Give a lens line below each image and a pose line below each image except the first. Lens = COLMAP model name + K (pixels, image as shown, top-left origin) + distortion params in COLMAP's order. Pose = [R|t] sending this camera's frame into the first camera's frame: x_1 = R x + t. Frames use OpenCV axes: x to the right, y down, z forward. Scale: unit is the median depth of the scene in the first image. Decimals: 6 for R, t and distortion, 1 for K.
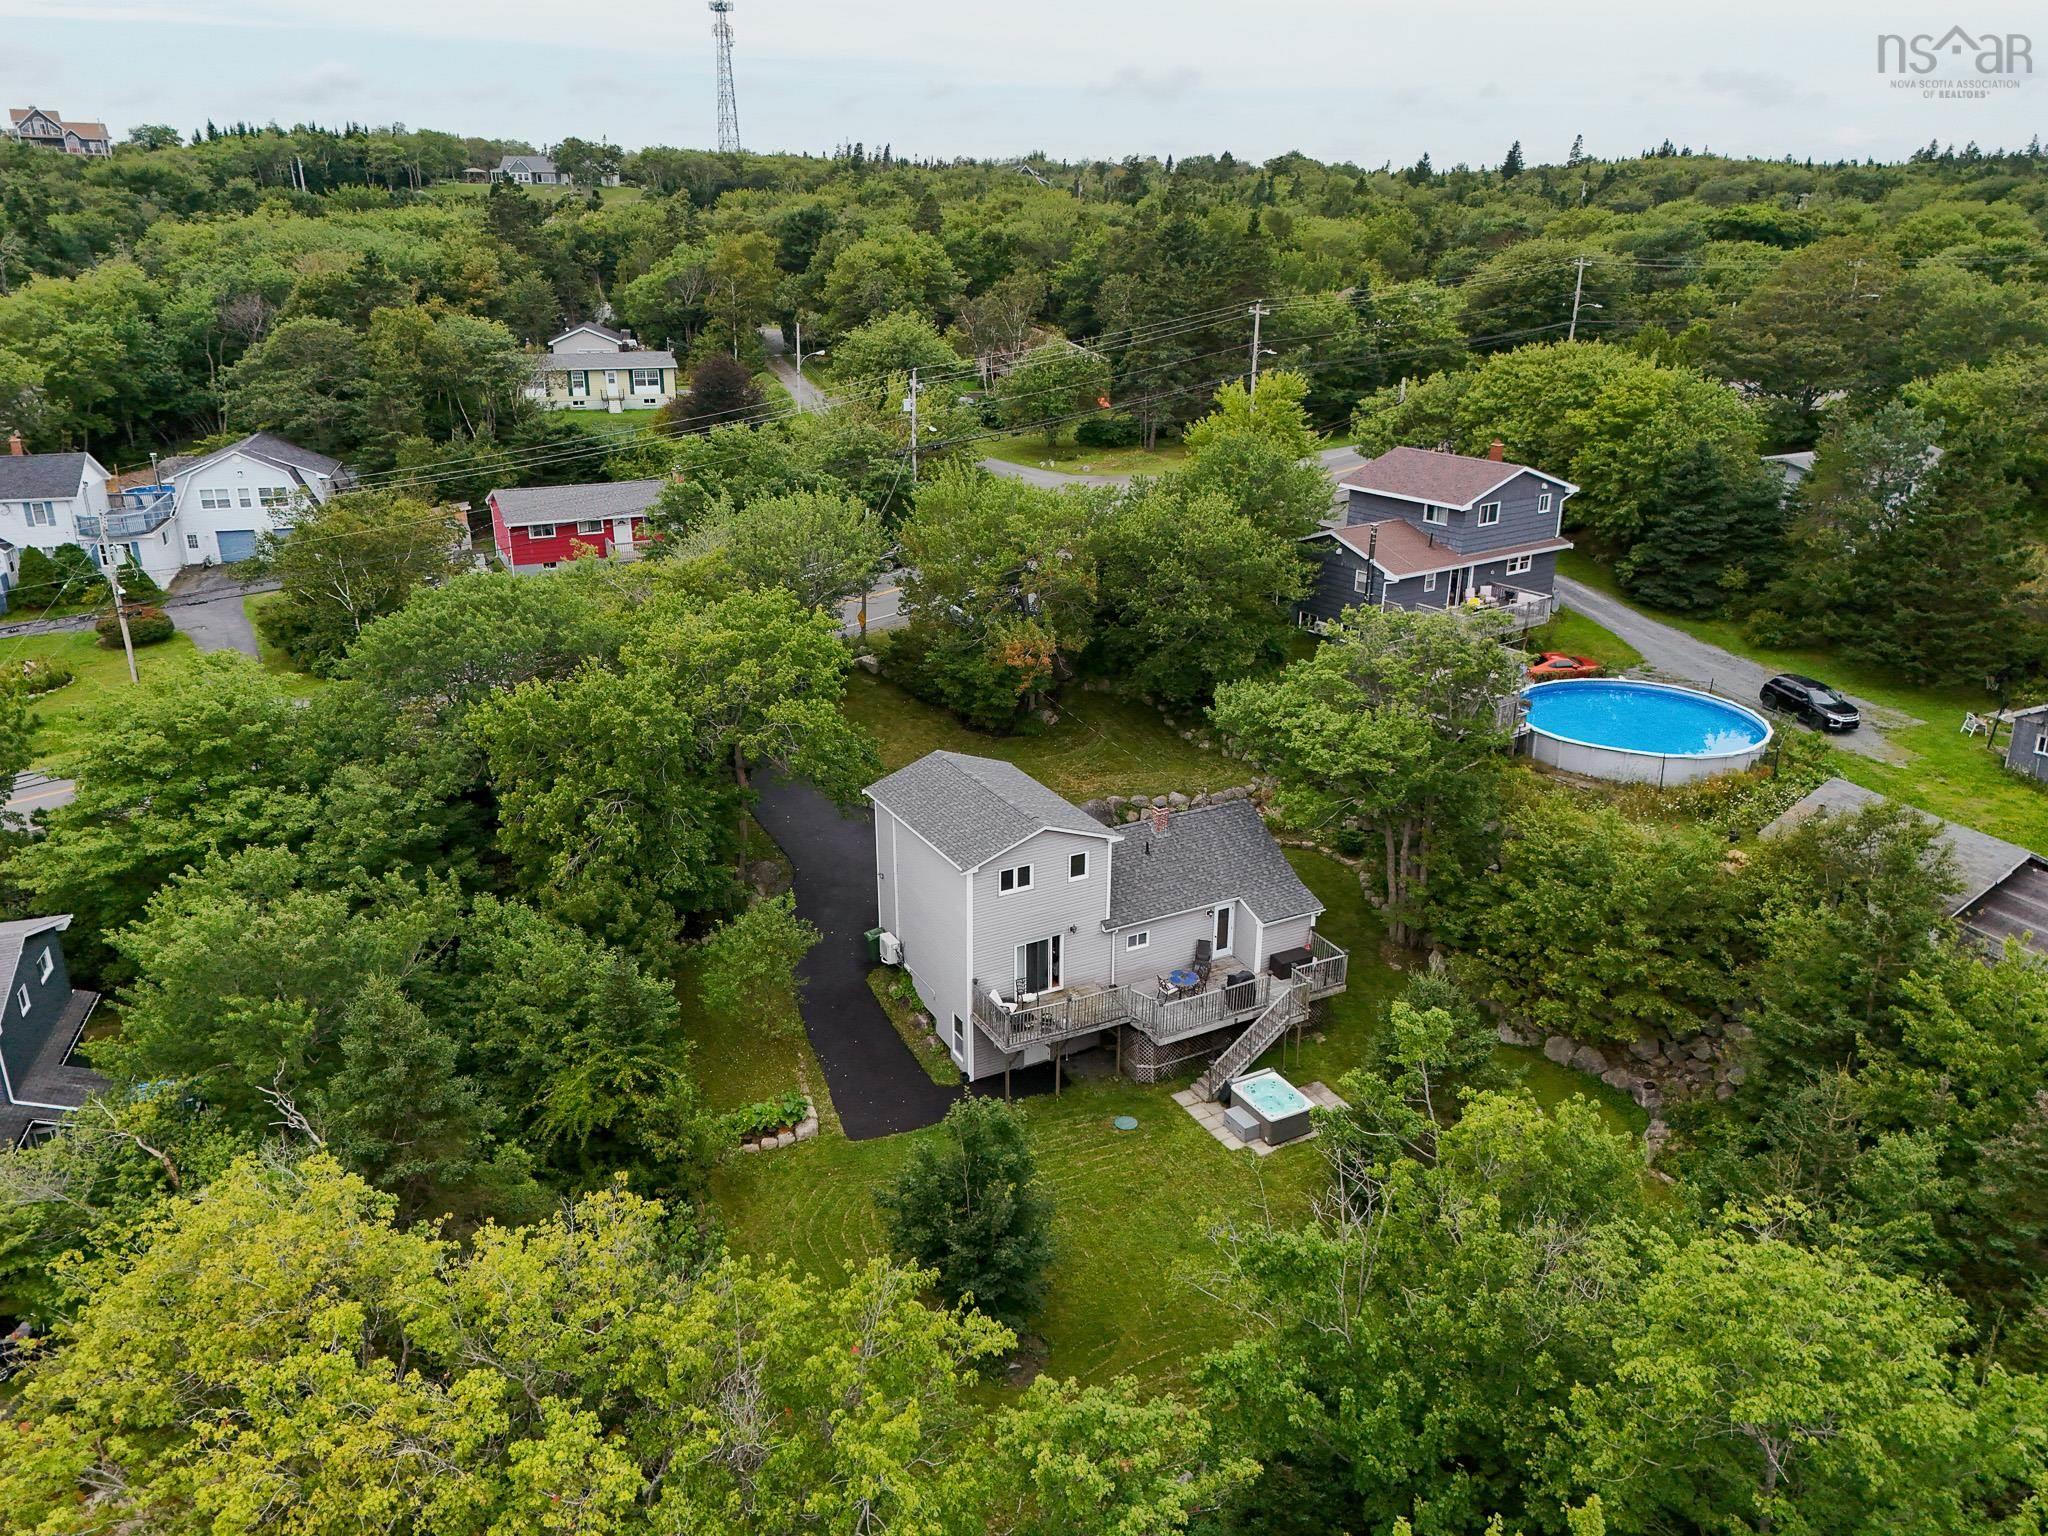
lens RADIAL K [[1490.9, 0, 1021.7], [0, 1490.9, 777.5], [0, 0, 1]] dist [0.067024, -0.049559]
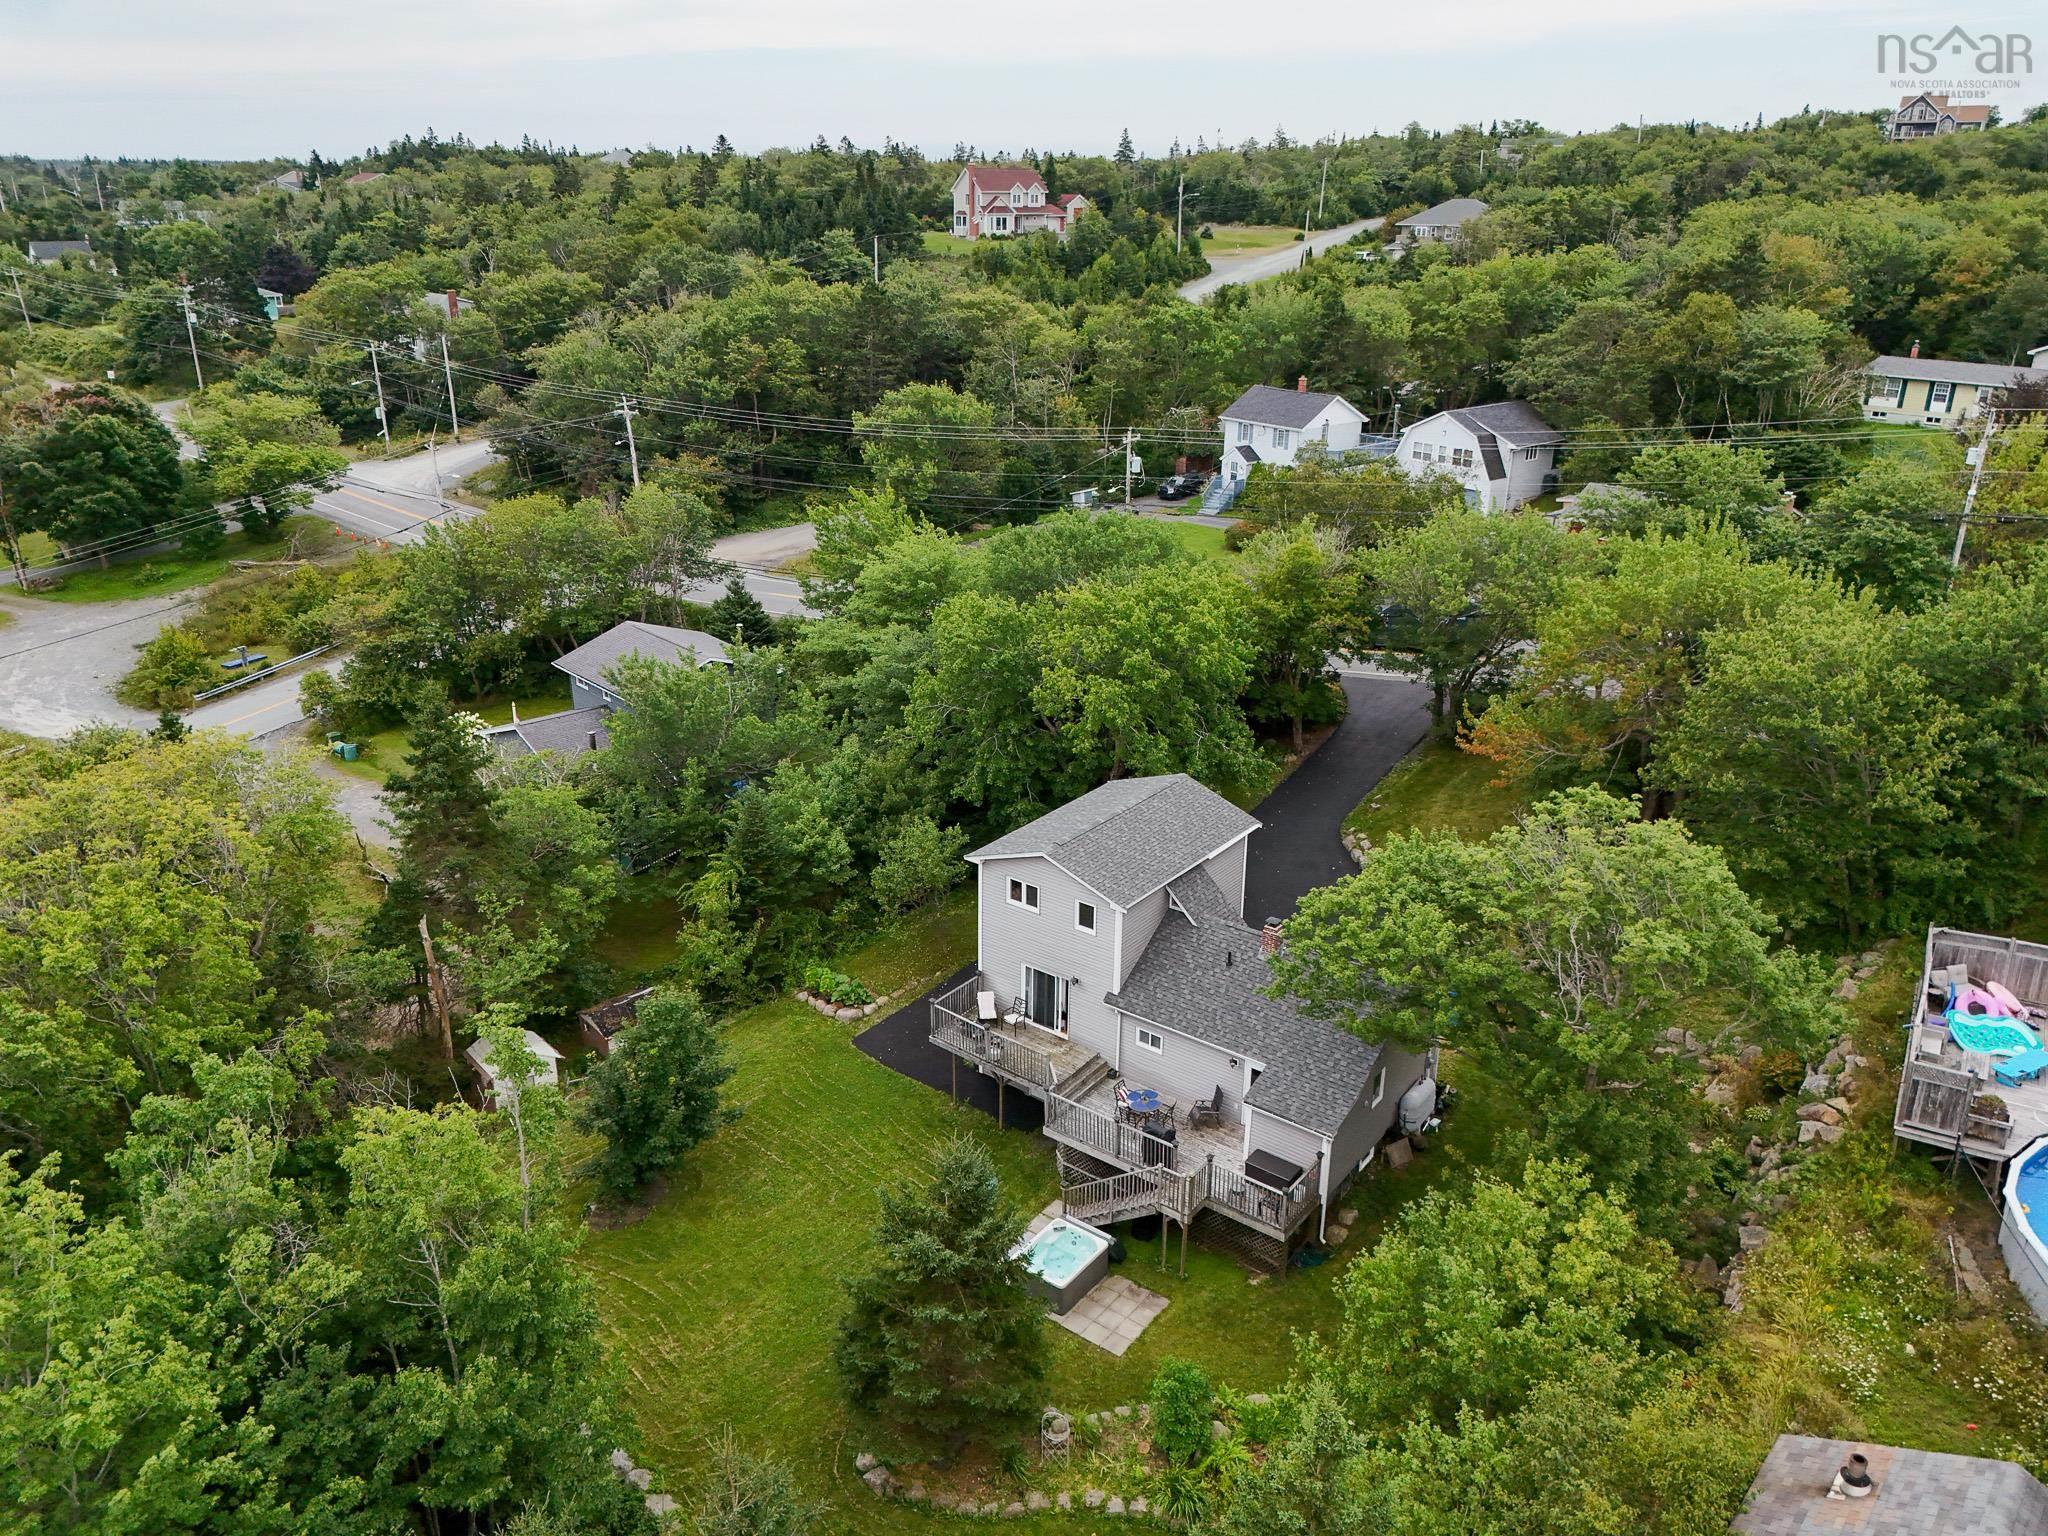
lens RADIAL K [[1490.9, 0, 1021.1], [0, 1490.9, 758.6], [0, 0, 1]] dist [0.067024, -0.049559]
pose [[0.417584, 0.330476, -0.846409, 0.731571], [-0.331999, 0.922601, 0.196430, -0.187742], [0.845813, 0.198981, 0.494981, 0.482791]]
